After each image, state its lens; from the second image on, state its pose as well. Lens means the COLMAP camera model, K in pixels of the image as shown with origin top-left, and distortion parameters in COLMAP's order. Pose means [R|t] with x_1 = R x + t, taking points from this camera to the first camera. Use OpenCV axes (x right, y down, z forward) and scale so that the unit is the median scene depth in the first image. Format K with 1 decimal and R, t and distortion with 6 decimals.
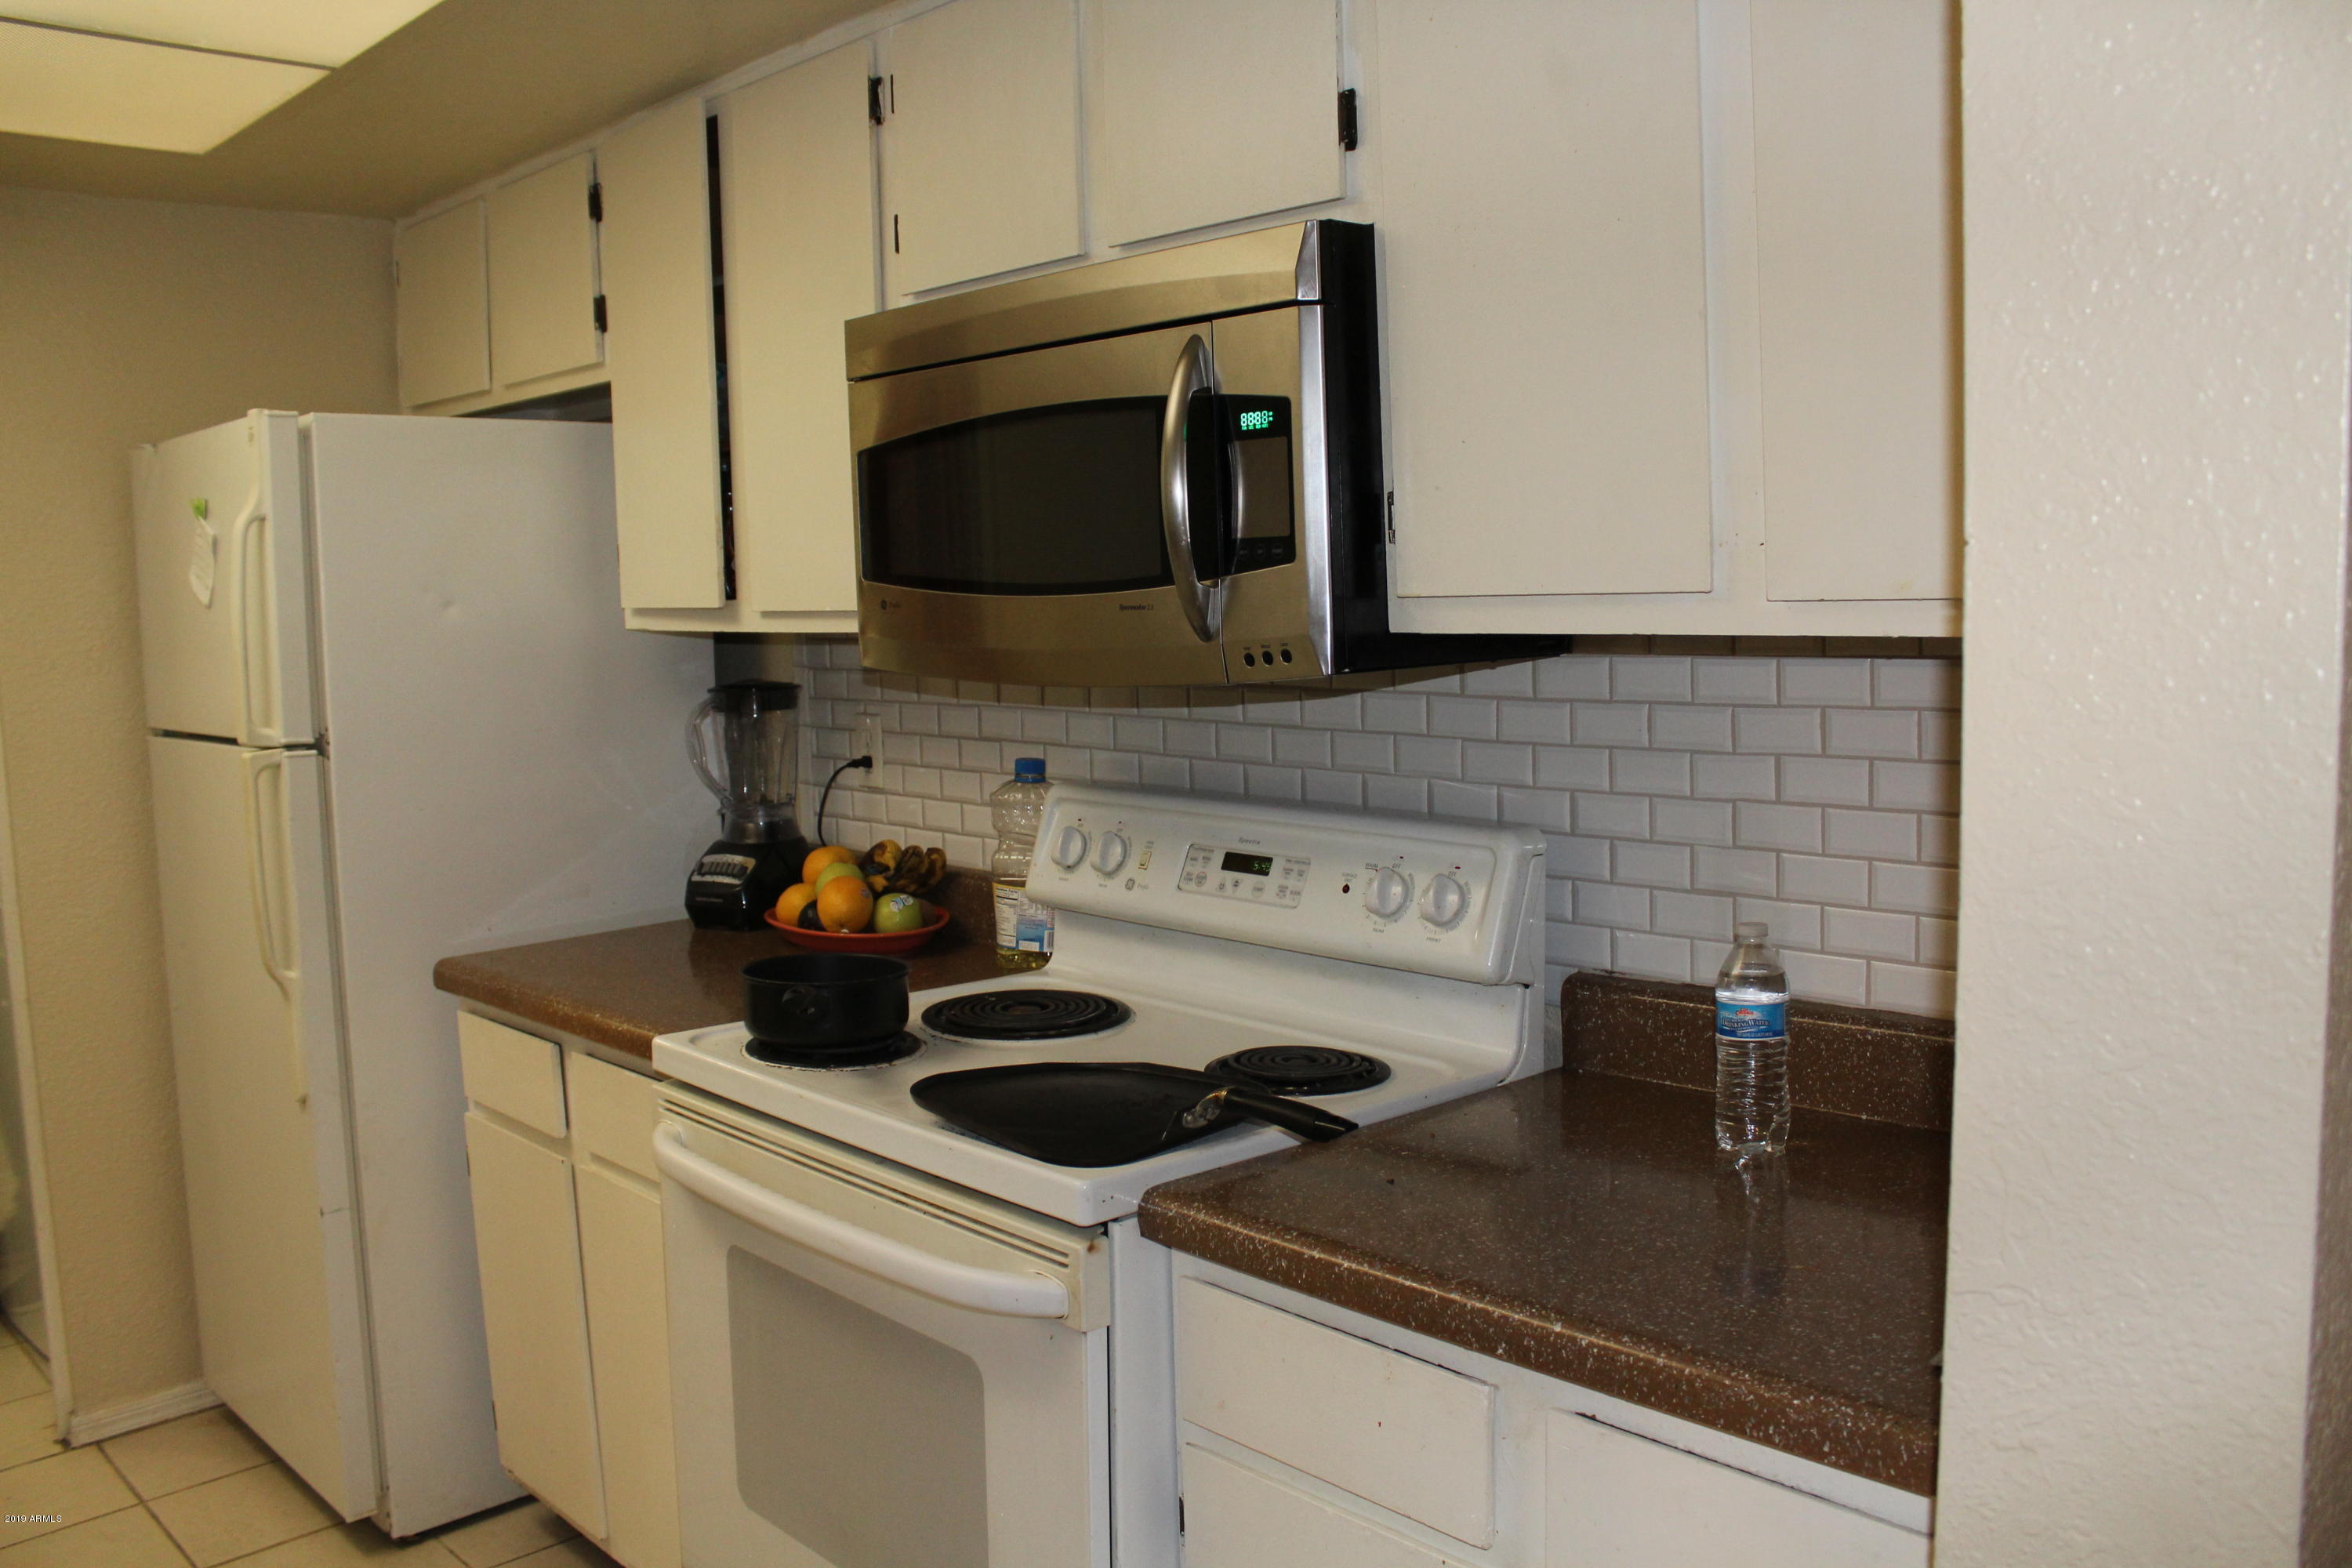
lens RADIAL K [[1922.0, 0, 1176.0], [0, 1922.0, 784.0], [0, 0, 1]] dist [-0.156862, 0.124334]
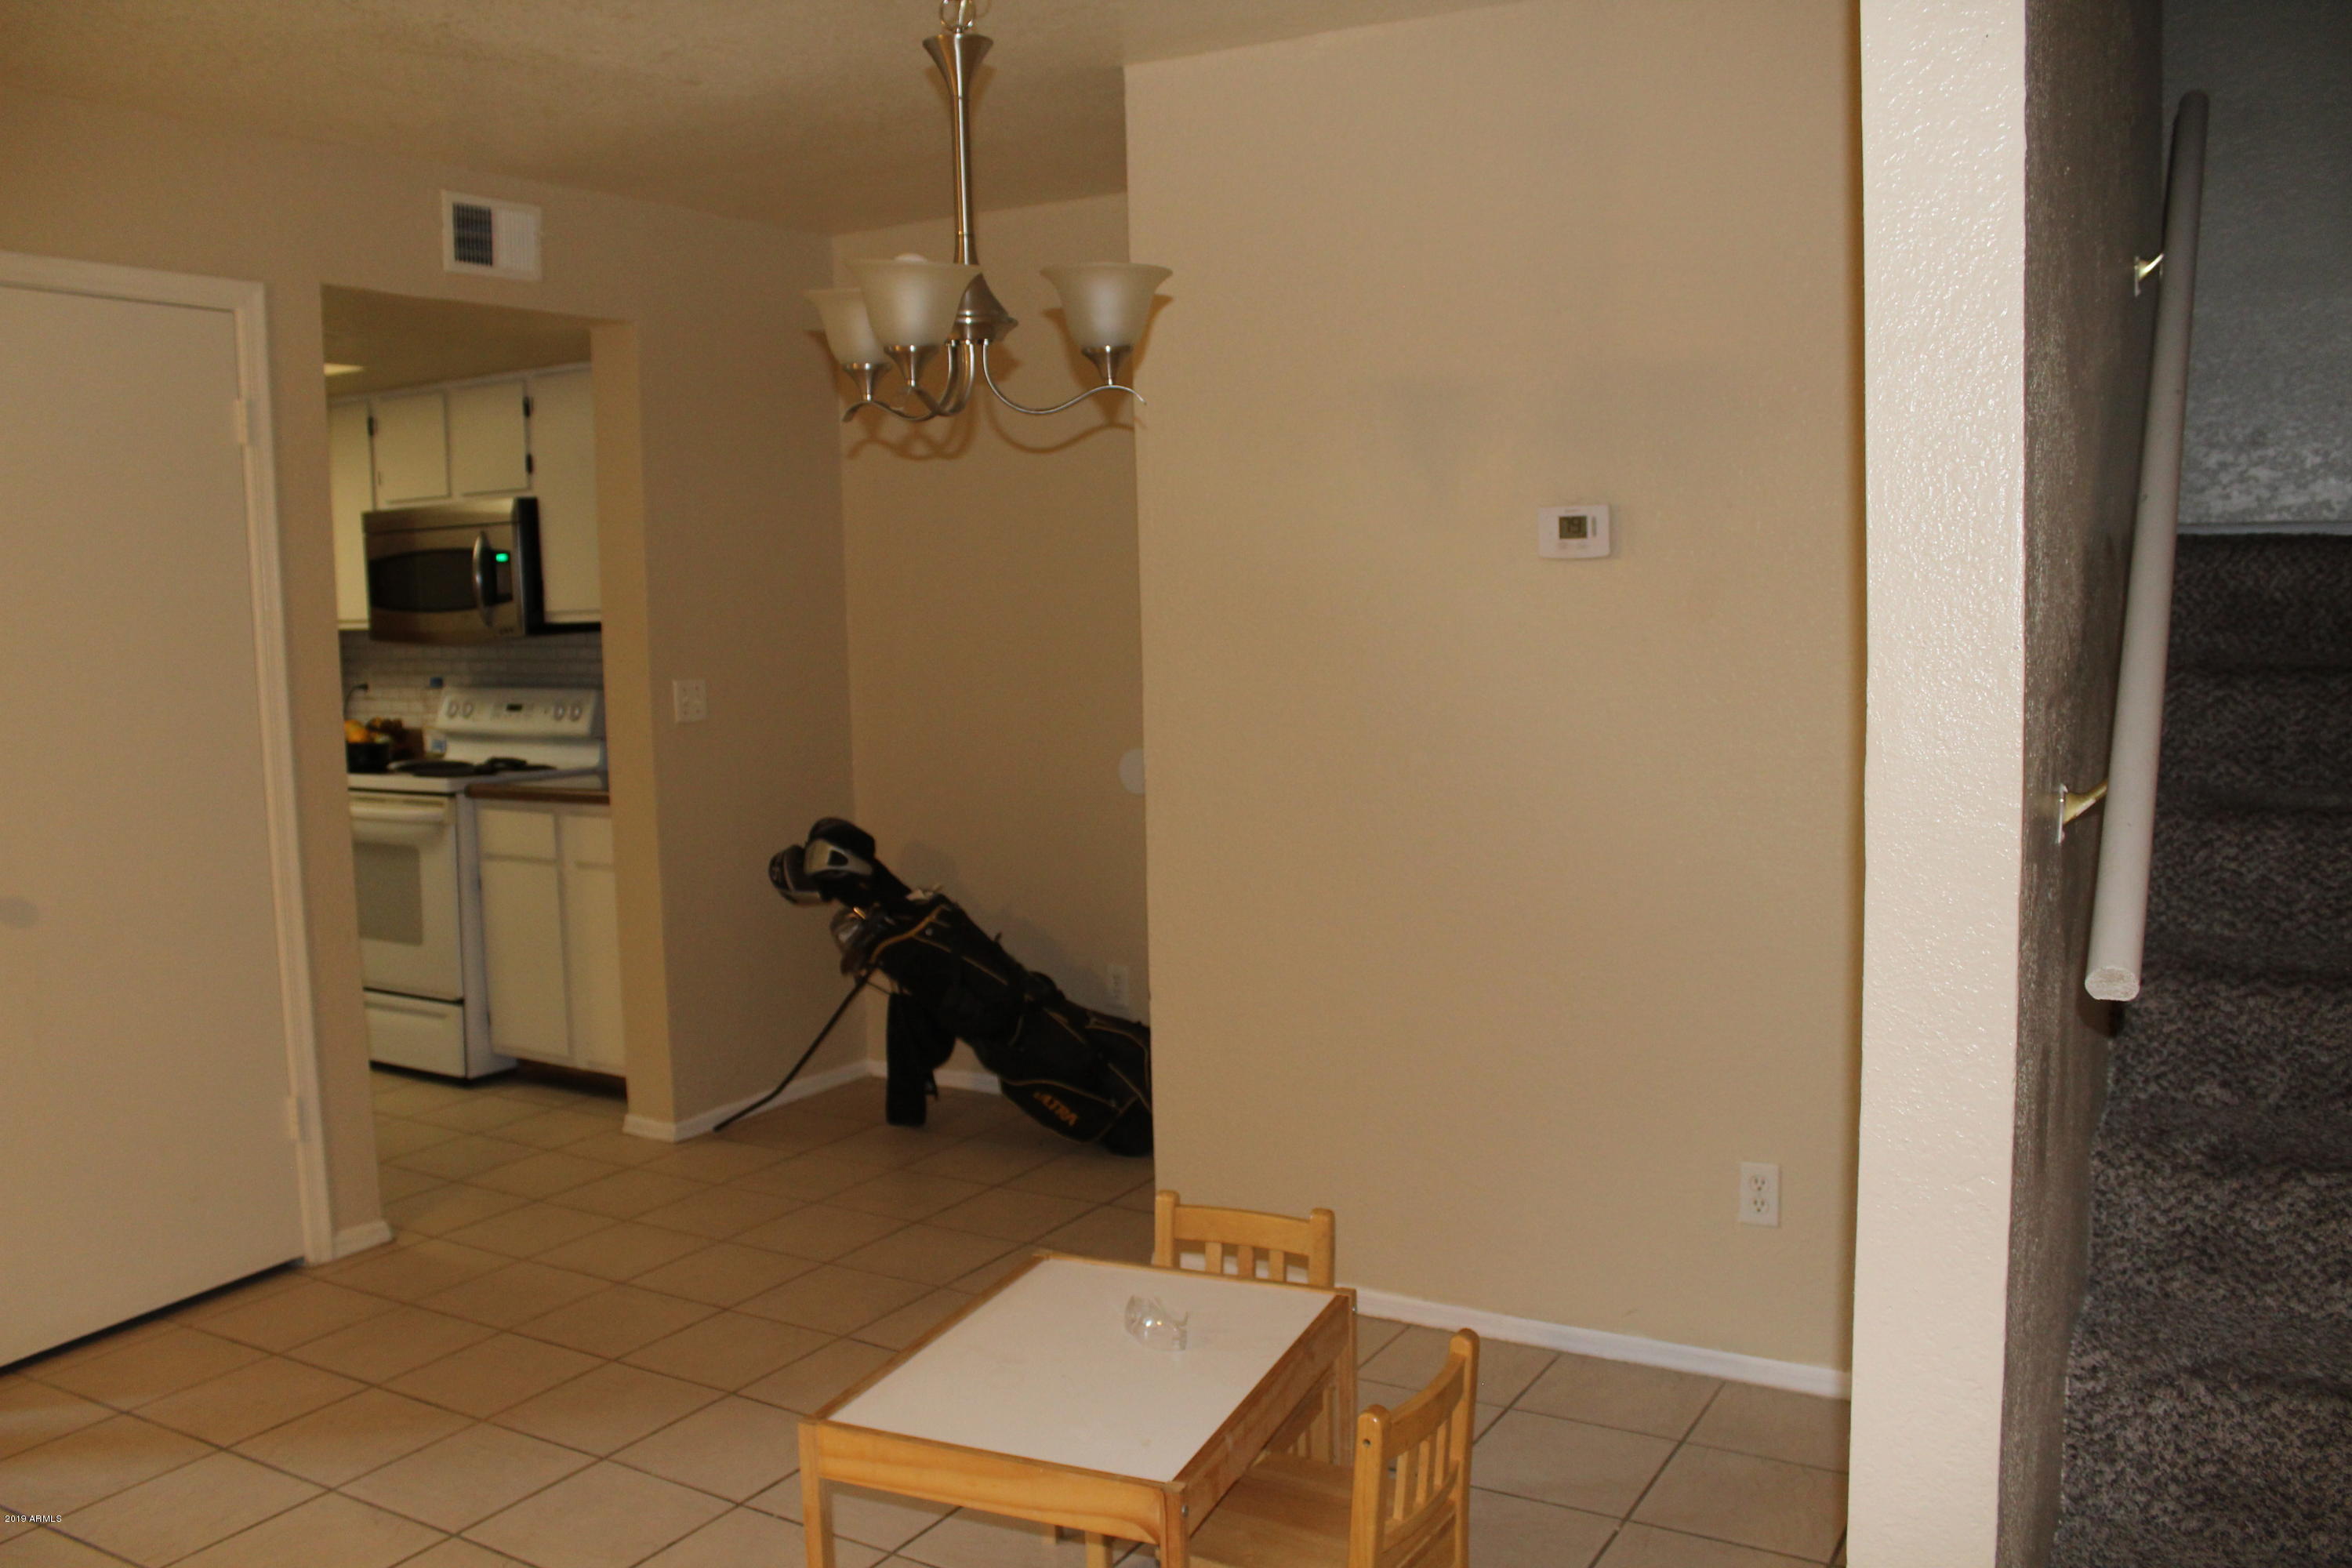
lens RADIAL K [[1922.0, 0, 1176.0], [0, 1922.0, 784.0], [0, 0, 1]] dist [-0.156862, 0.124334]
pose [[0.960991, -0.025158, 0.275432, 0.211525], [0.027485, 0.999612, -0.004591, 0.201089], [-0.275210, 0.011982, 0.961309, -2.004069]]
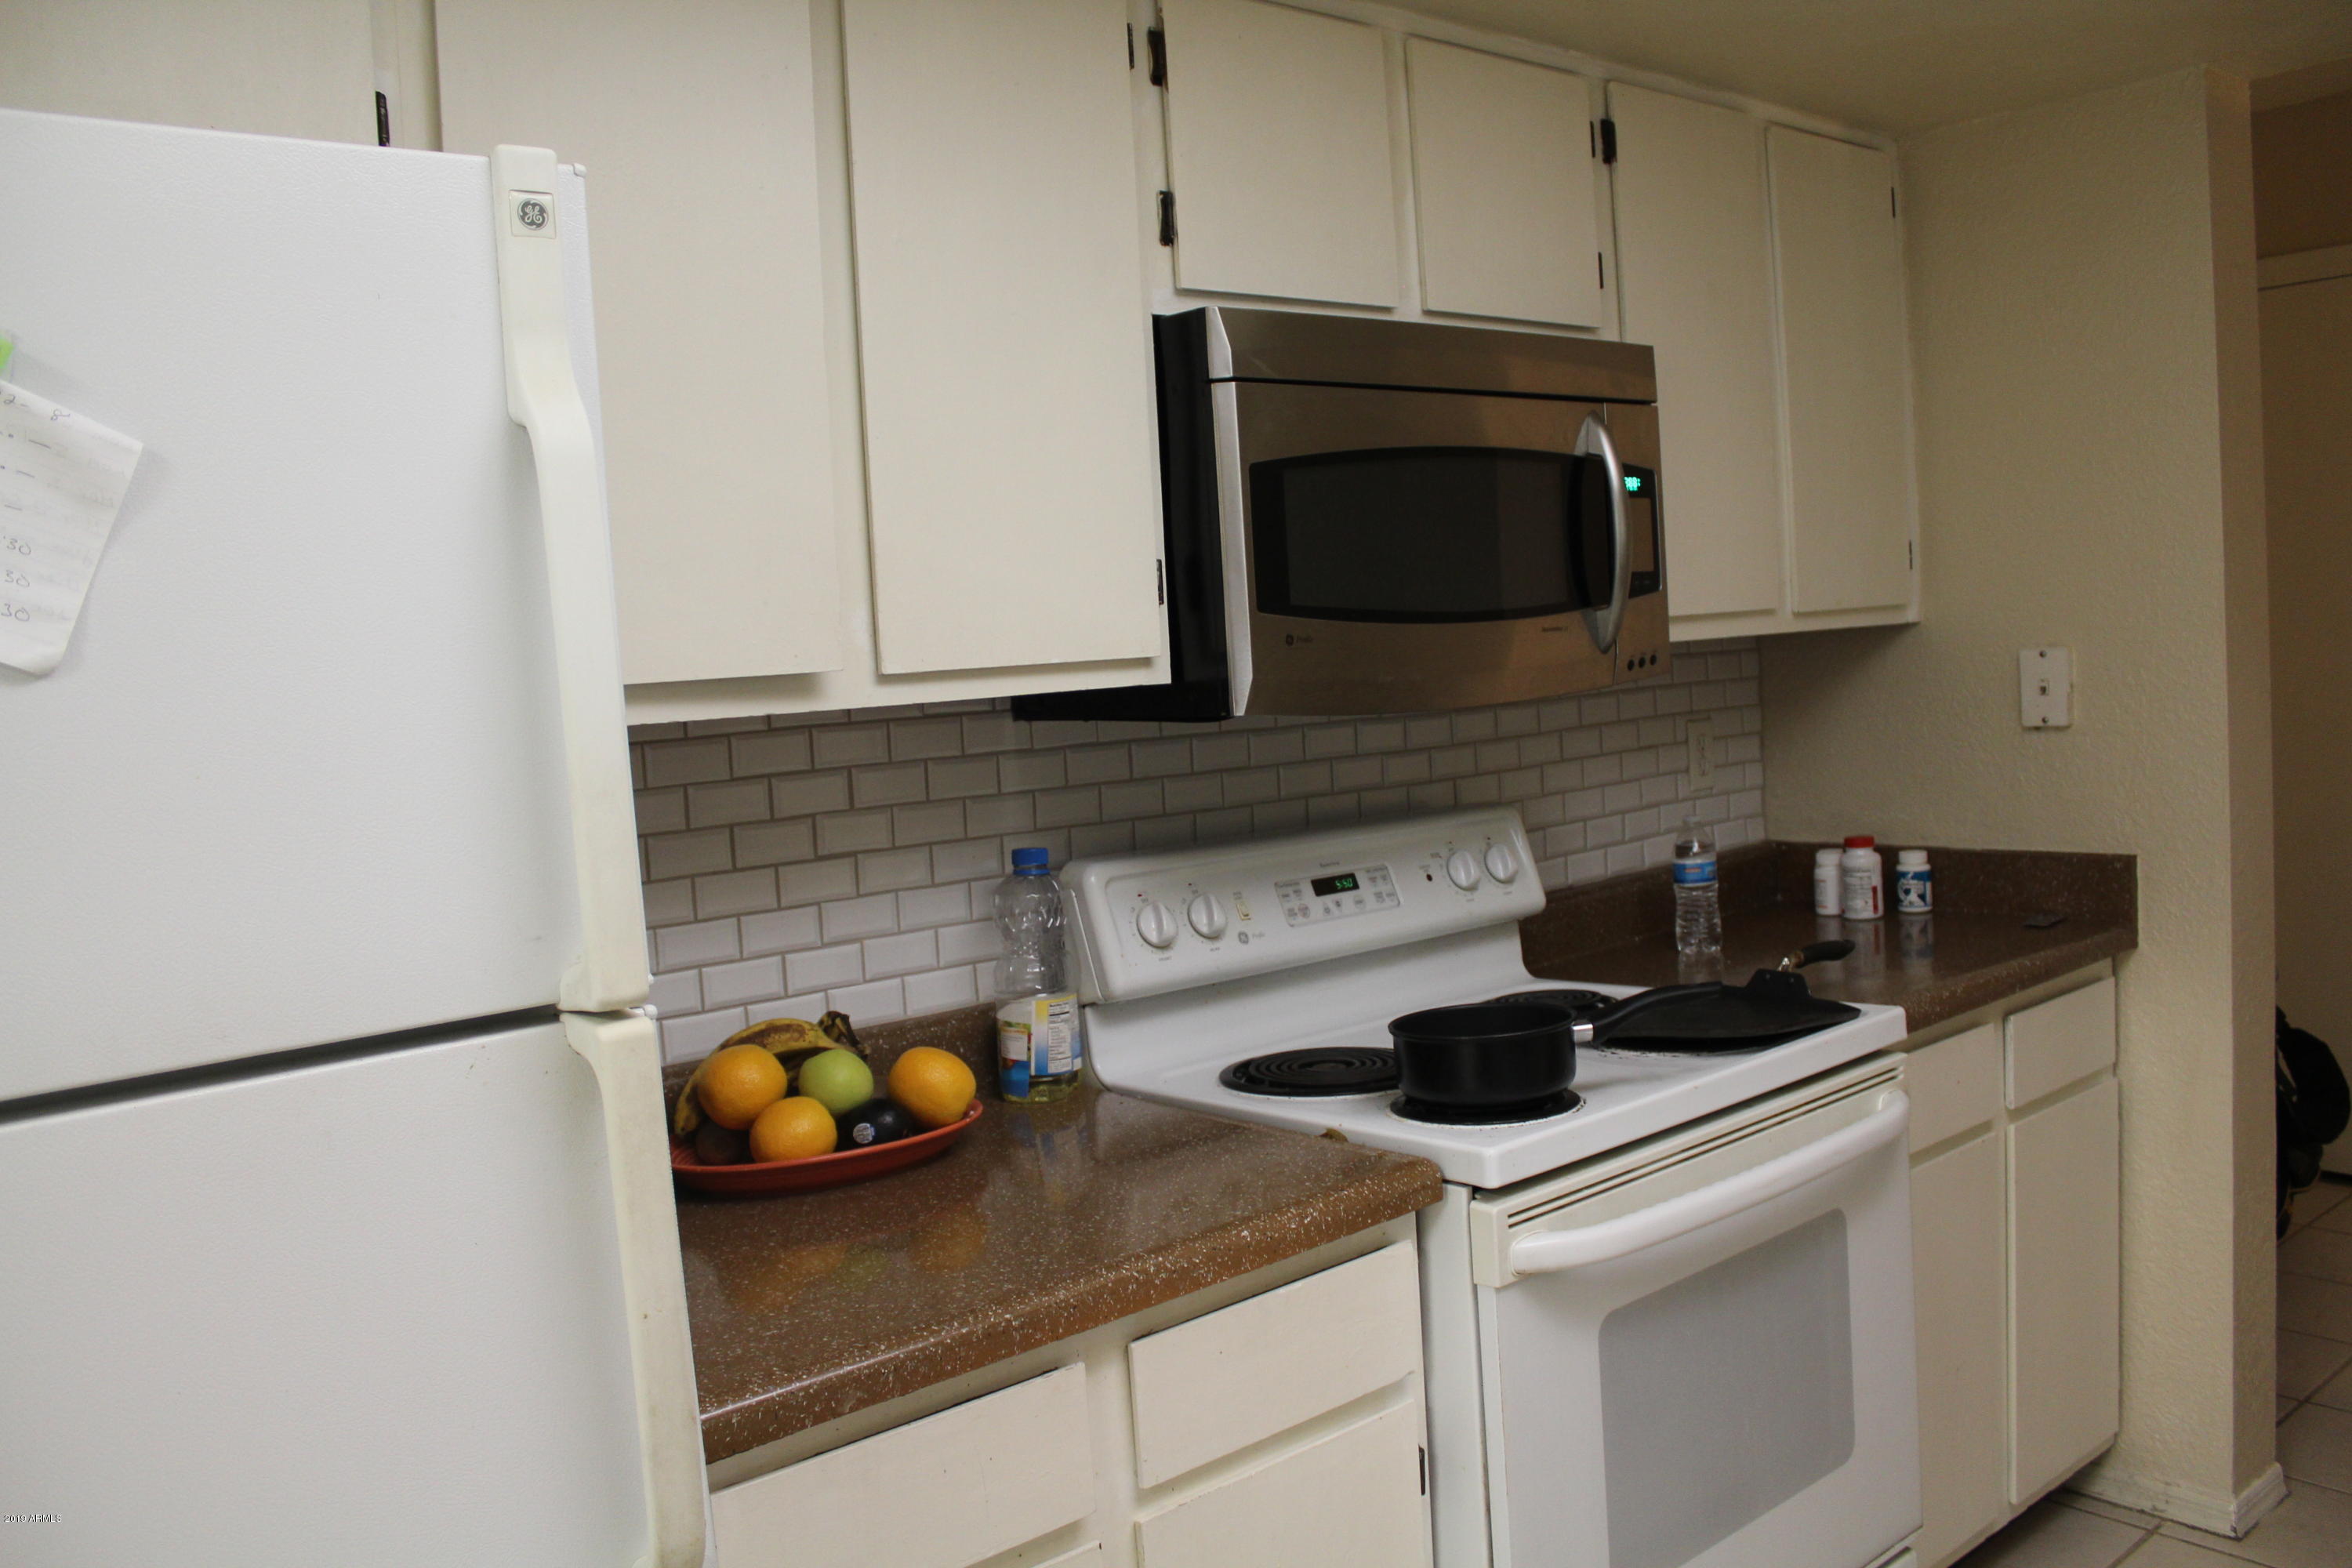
lens RADIAL K [[1922.0, 0, 1176.0], [0, 1922.0, 784.0], [0, 0, 1]] dist [-0.156862, 0.124334]
pose [[0.066472, -0.050829, 0.996493, -1.102909], [0.166740, 0.985224, 0.039132, -0.075650], [-0.983758, 0.163554, 0.073966, 1.054035]]
